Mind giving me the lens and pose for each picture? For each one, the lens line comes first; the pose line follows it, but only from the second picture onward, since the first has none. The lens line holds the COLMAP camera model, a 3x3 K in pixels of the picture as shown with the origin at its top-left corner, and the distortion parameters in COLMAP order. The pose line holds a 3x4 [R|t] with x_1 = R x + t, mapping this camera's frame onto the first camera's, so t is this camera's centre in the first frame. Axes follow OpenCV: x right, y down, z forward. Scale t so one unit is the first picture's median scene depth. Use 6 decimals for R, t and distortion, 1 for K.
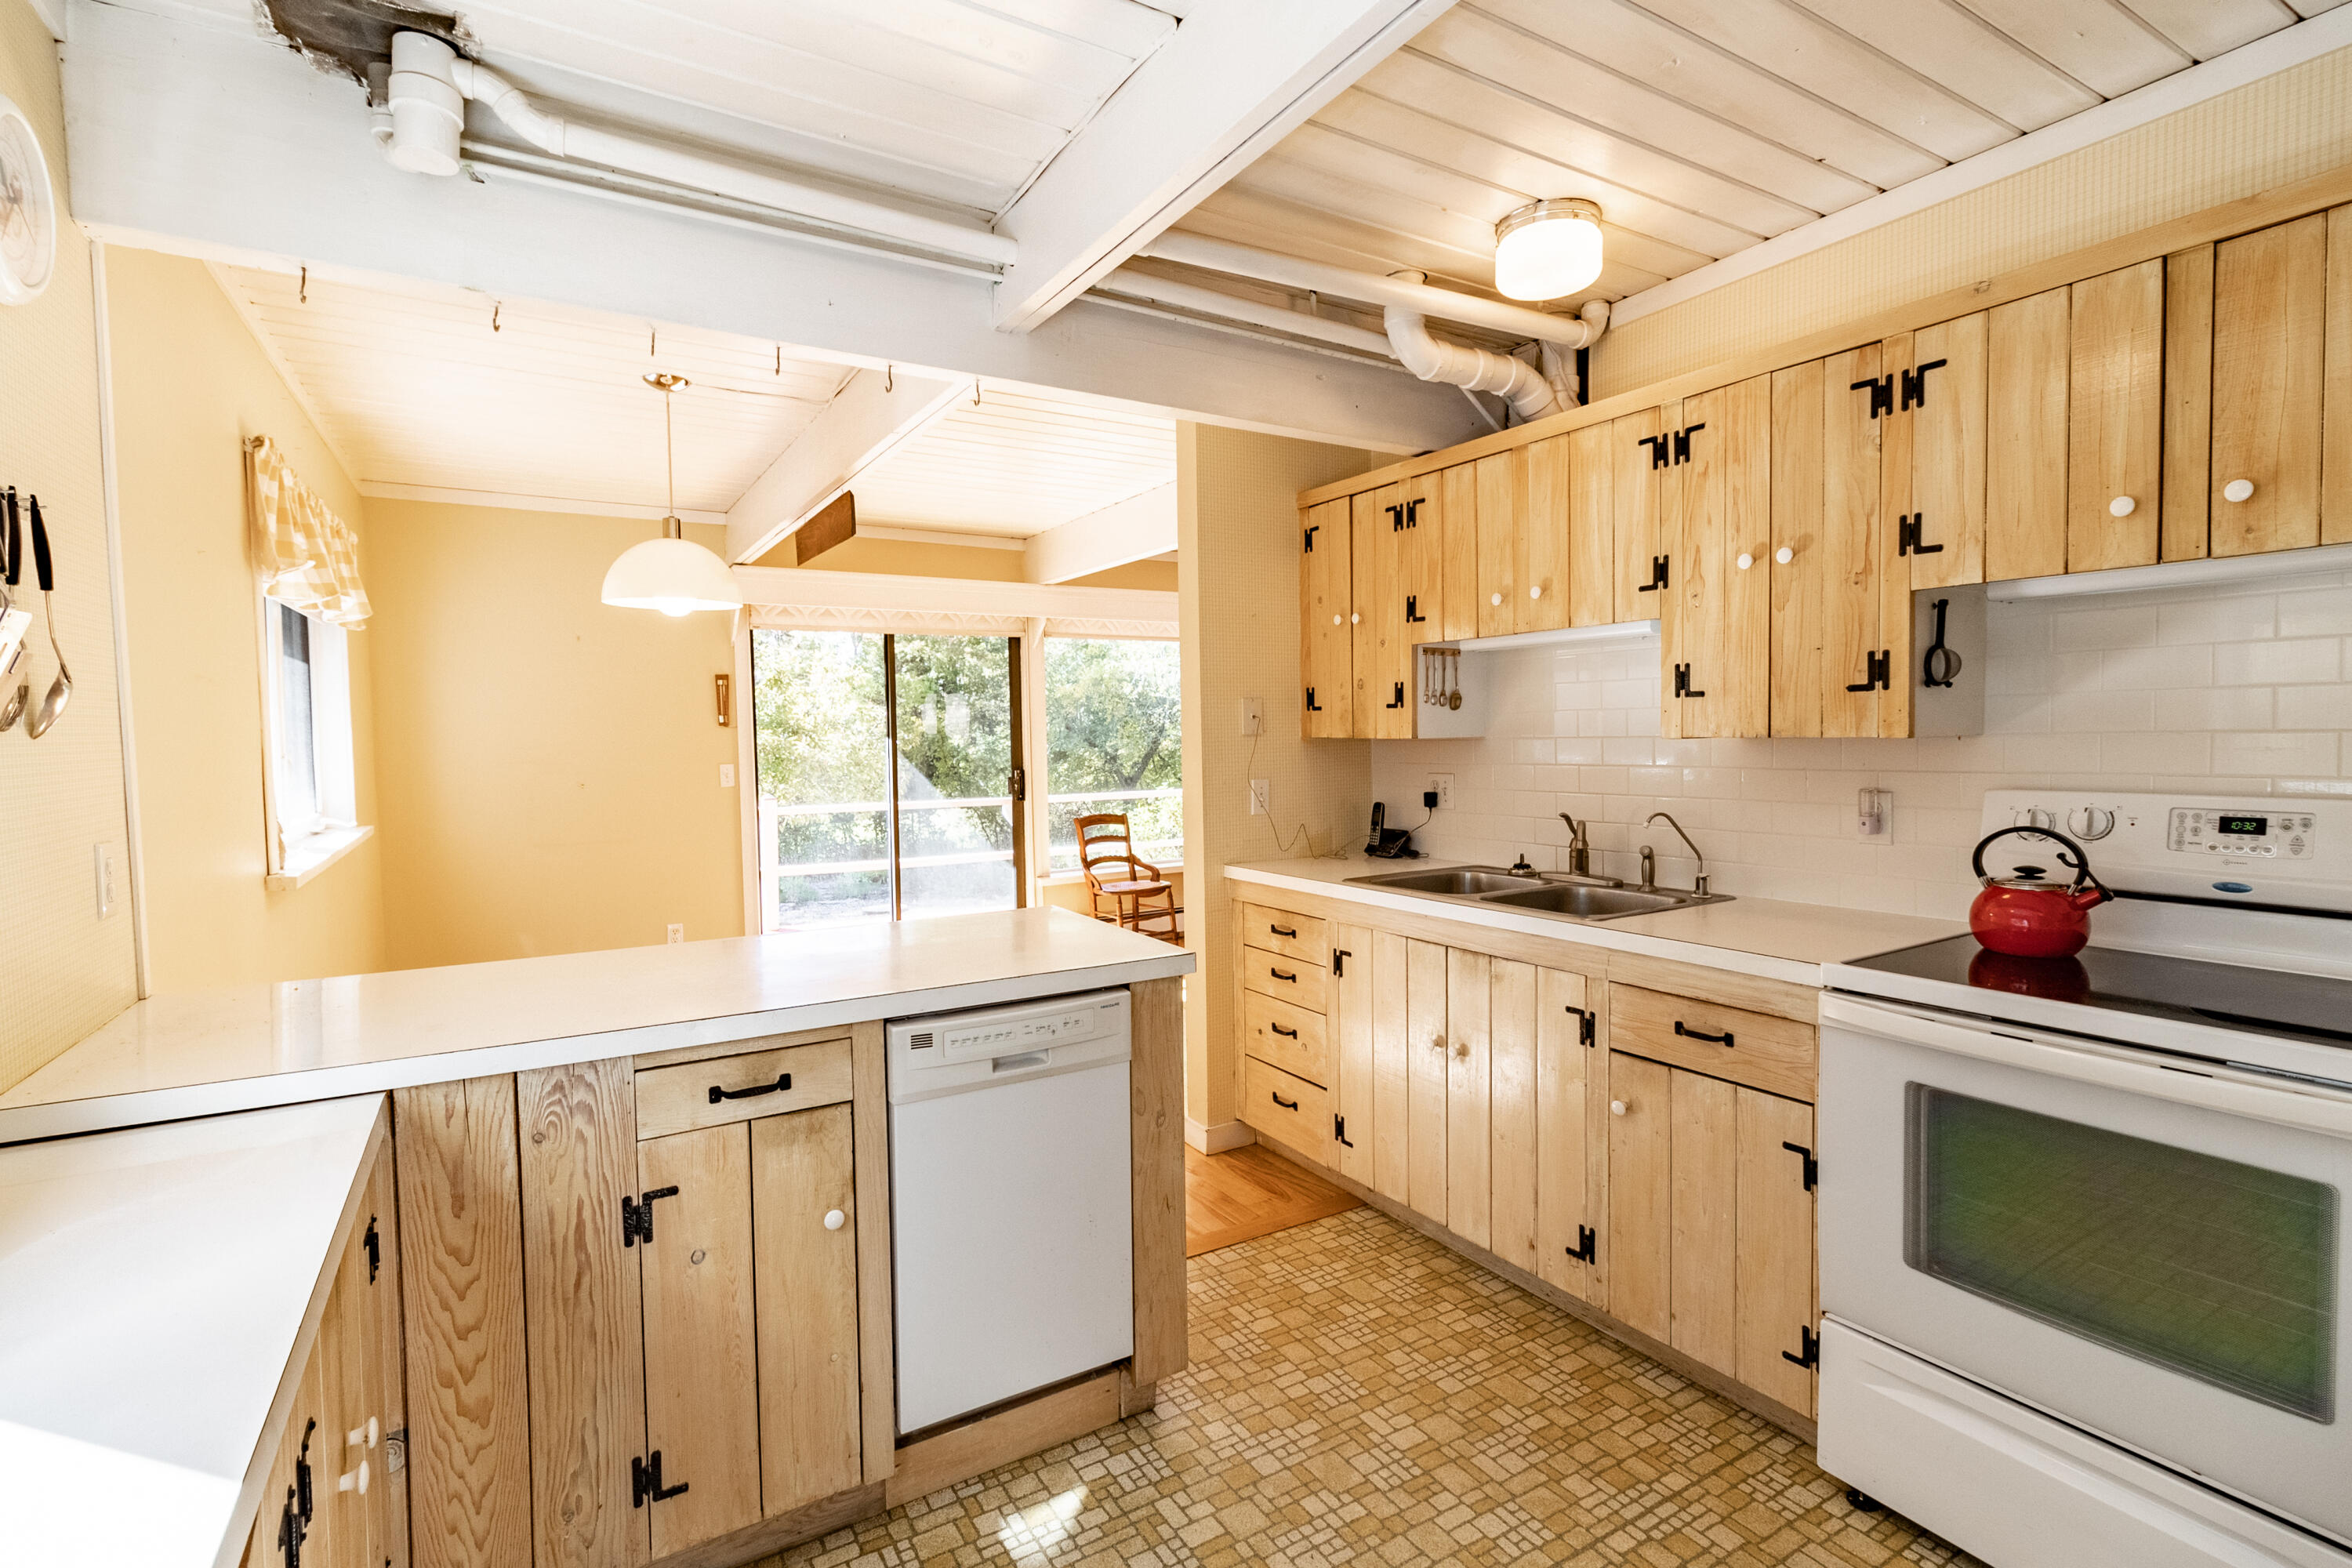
lens RADIAL K [[1080.6, 0, 1165.3], [0, 1080.6, 780.1], [0, 0, 1]] dist [0.003848, 0.000090]
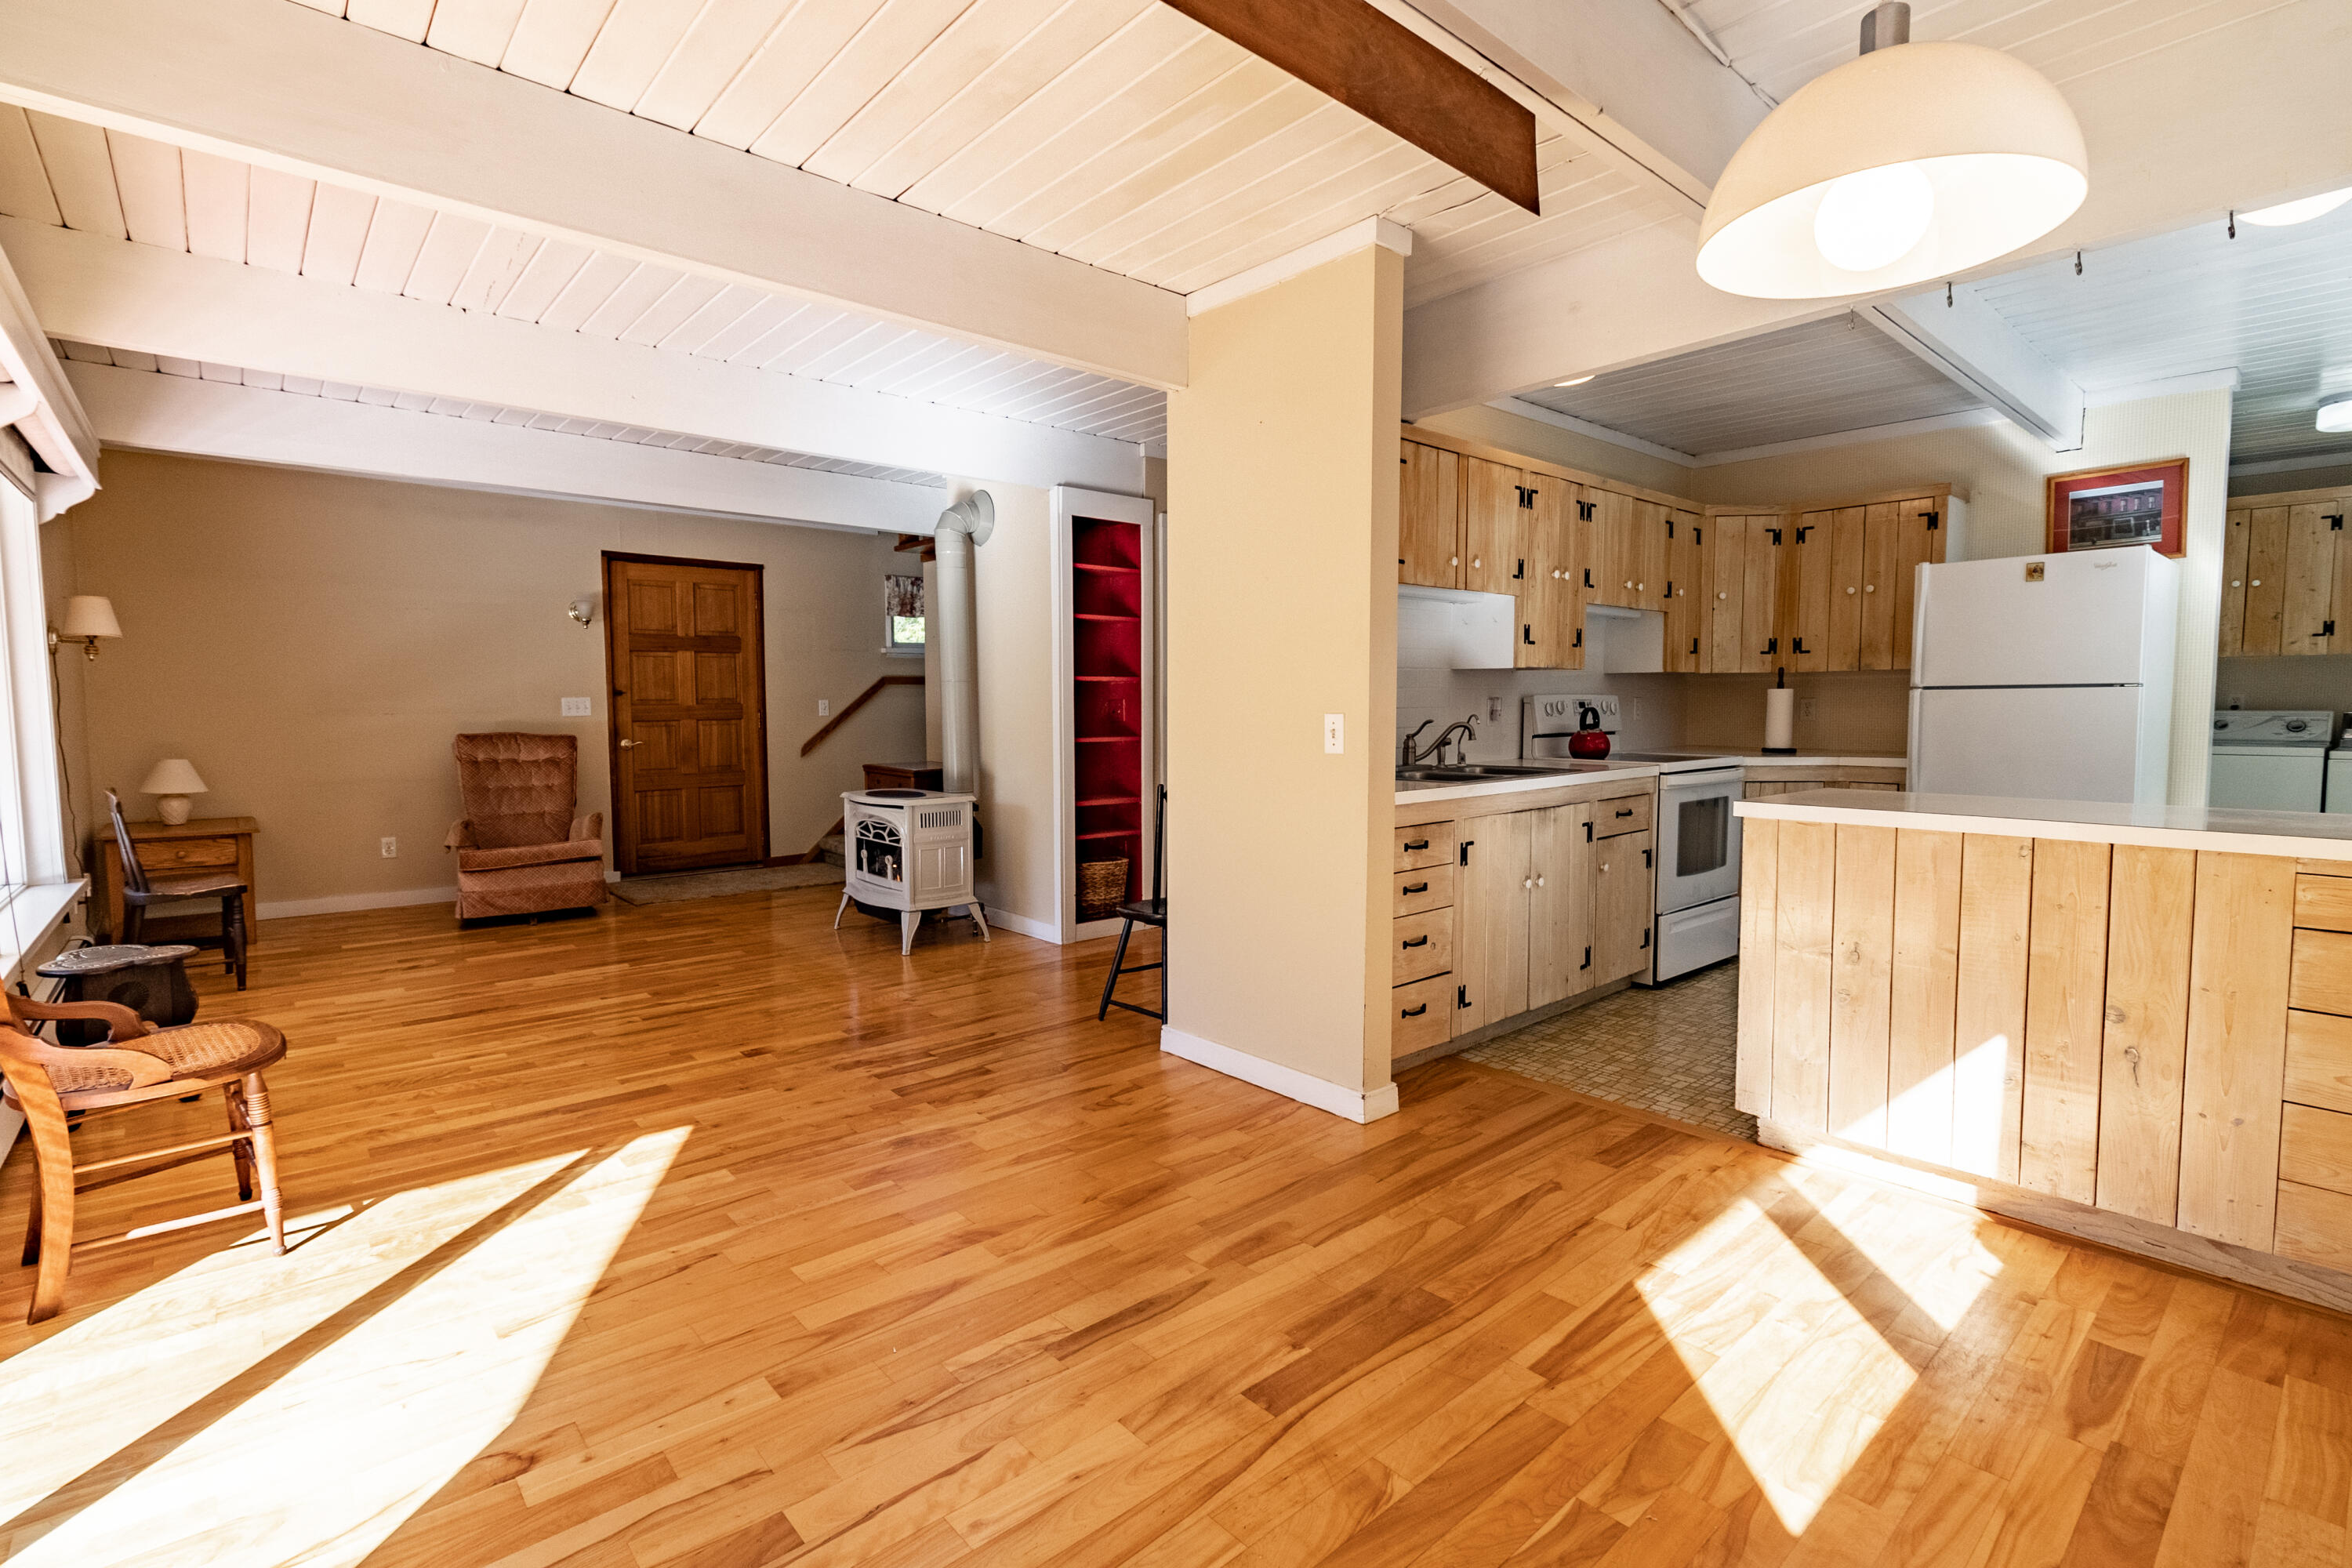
lens RADIAL K [[1080.6, 0, 1169.3], [0, 1080.6, 775.3], [0, 0, 1]] dist [0.003848, 0.000090]
pose [[-0.177648, -0.055548, 0.982525, -1.020945], [0.048376, 0.996706, 0.065097, -0.005862], [-0.982904, 0.059095, -0.174375, 1.681755]]
